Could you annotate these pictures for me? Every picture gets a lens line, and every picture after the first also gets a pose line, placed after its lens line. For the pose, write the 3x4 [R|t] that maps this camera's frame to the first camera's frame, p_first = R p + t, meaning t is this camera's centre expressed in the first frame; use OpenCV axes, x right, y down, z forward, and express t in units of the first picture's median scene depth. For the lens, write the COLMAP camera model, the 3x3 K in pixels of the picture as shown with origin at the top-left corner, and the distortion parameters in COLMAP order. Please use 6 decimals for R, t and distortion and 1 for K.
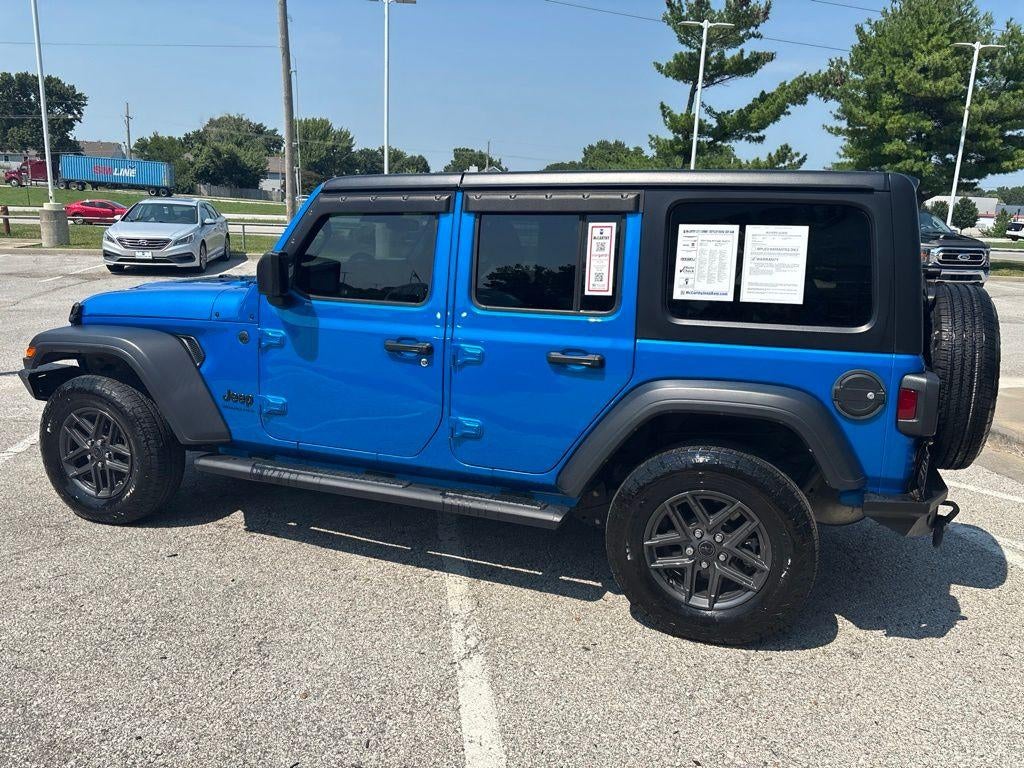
lens RADIAL K [[780.9, 0, 509.6], [0, 780.9, 371.6], [0, 0, 1]] dist [0.035174, -0.044164]
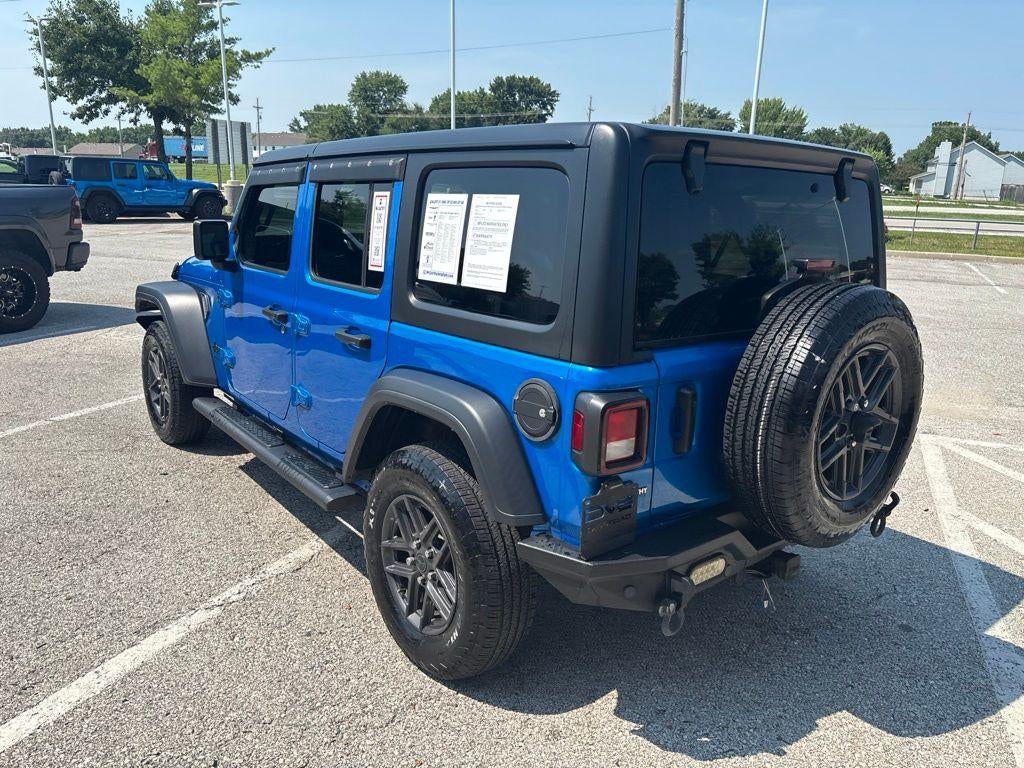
lens RADIAL K [[782.1, 0, 512.0], [0, 782.1, 384.0], [0, 0, 1]] dist [0.039068, -0.048431]
pose [[0.853287, 0.120542, -0.507317, 0.701573], [-0.103909, 0.992708, 0.061104, -0.036123], [0.510983, 0.000576, 0.859590, 0.266454]]
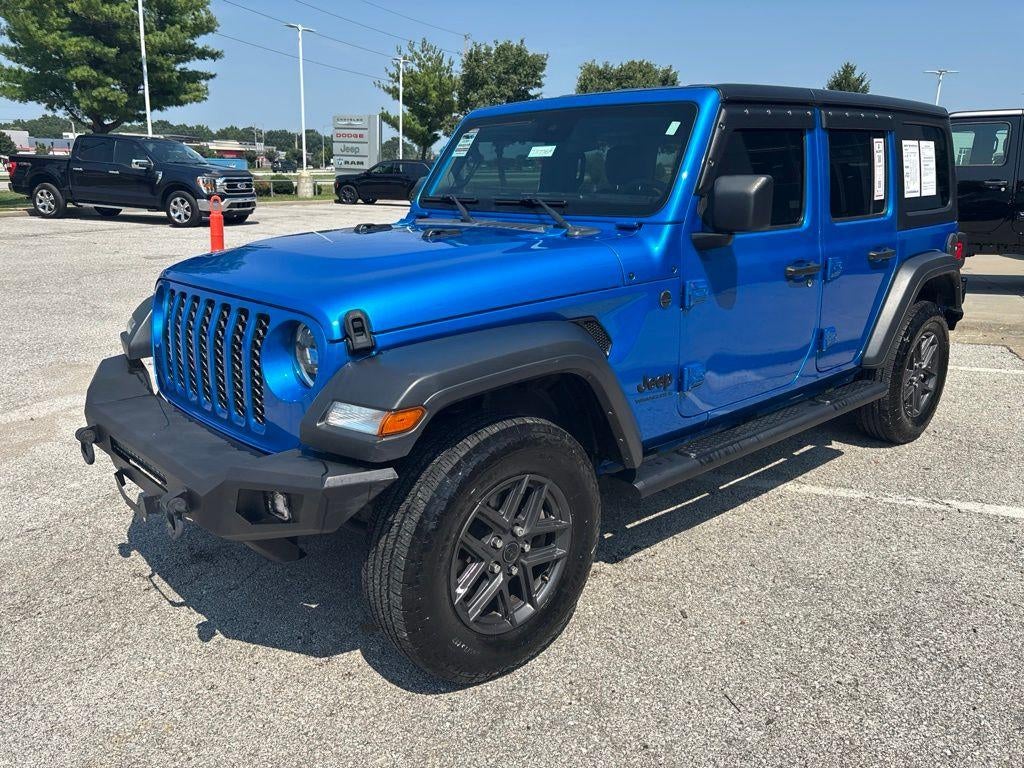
lens RADIAL K [[778.4, 0, 514.6], [0, 778.4, 371.5], [0, 0, 1]] dist [0.061484, -0.078438]
pose [[0.454048, -0.247516, 0.855907, -1.196755], [0.178940, 0.966397, 0.184543, -0.158311], [-0.872824, 0.069365, 0.483081, 0.873149]]
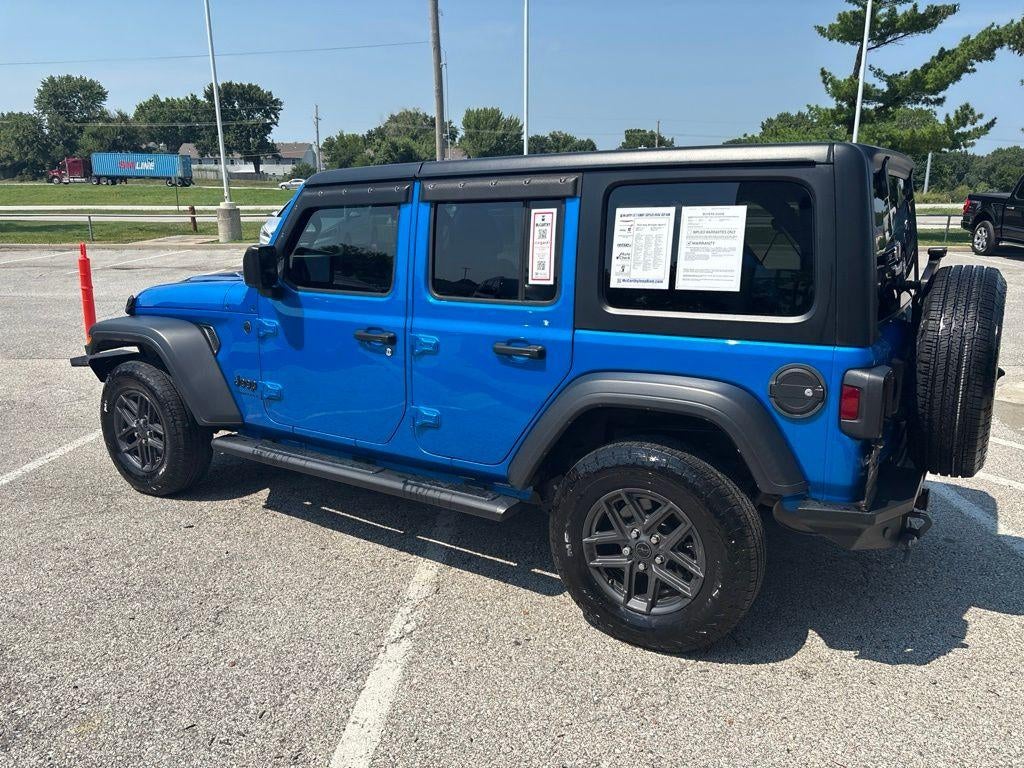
lens RADIAL K [[780.1, 0, 509.6], [0, 780.1, 379.3], [0, 0, 1]] dist [0.044024, -0.054957]
pose [[0.976290, 0.013369, -0.216053, 0.271556], [-0.007260, 0.999552, 0.029041, -0.006973], [0.216345, -0.026784, 0.975950, 0.038969]]
